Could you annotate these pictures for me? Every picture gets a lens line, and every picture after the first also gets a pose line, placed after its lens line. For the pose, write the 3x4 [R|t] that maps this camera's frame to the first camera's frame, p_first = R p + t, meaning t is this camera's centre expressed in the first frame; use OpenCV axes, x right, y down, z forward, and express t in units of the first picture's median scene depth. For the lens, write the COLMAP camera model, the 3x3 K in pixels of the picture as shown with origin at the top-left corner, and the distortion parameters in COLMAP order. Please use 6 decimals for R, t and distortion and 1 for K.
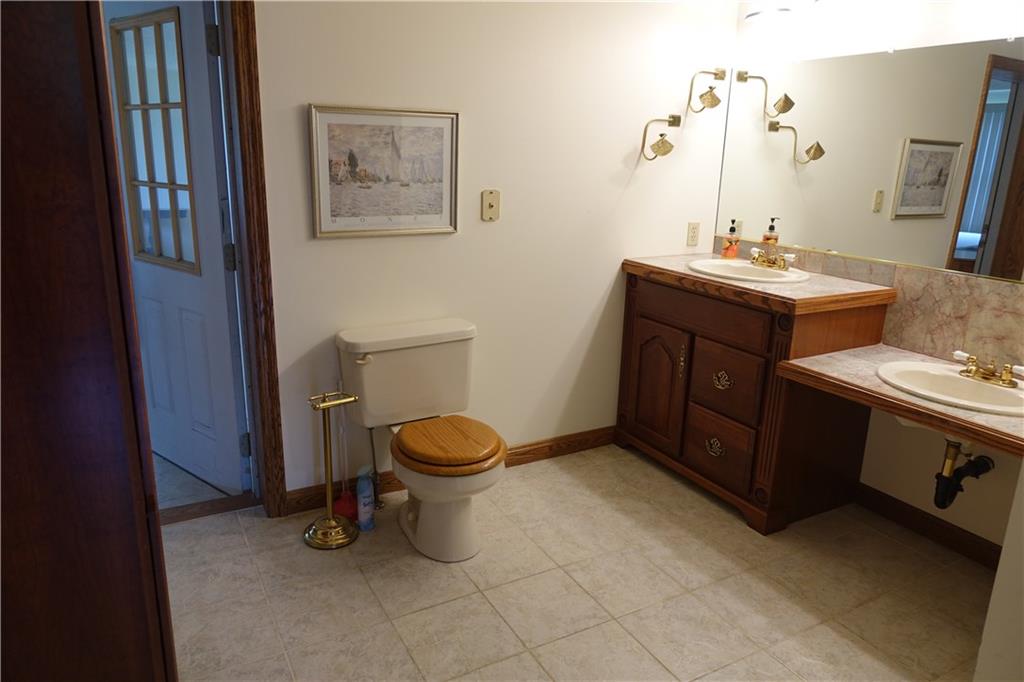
lens RADIAL K [[695.0, 0, 513.2], [0, 695.0, 342.2], [0, 0, 1]] dist [-0.007343, 0.003488]
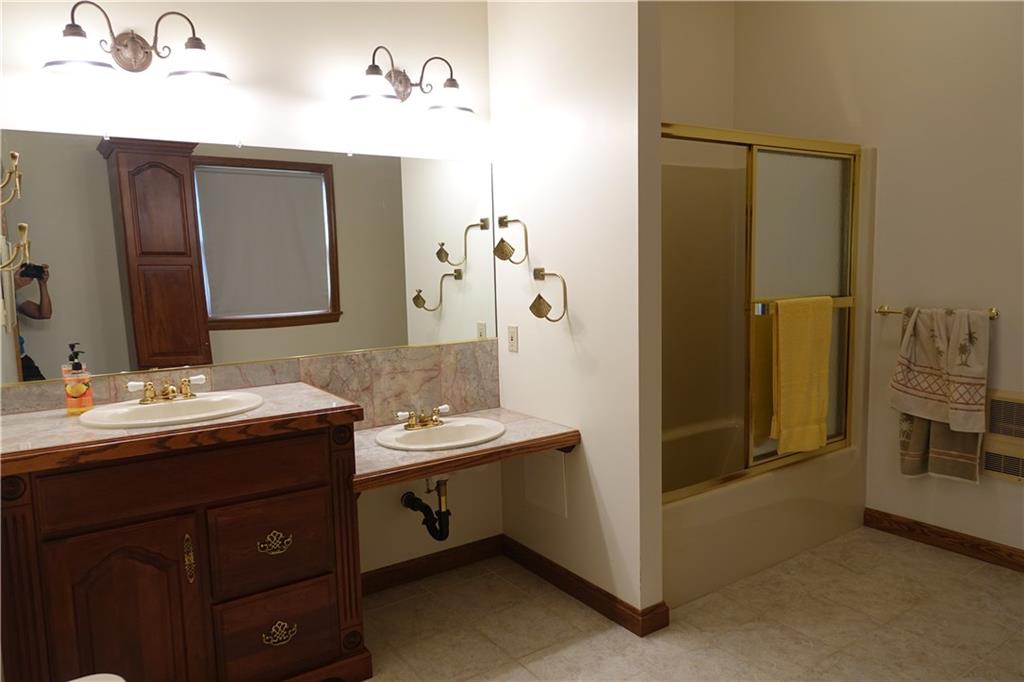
lens RADIAL K [[695.0, 0, 513.4], [0, 695.0, 341.1], [0, 0, 1]] dist [-0.007343, 0.003488]
pose [[-0.090648, -0.135398, 0.986636, -0.489265], [0.284252, 0.945984, 0.155935, -0.220102], [-0.954455, 0.294588, -0.047264, 0.810285]]
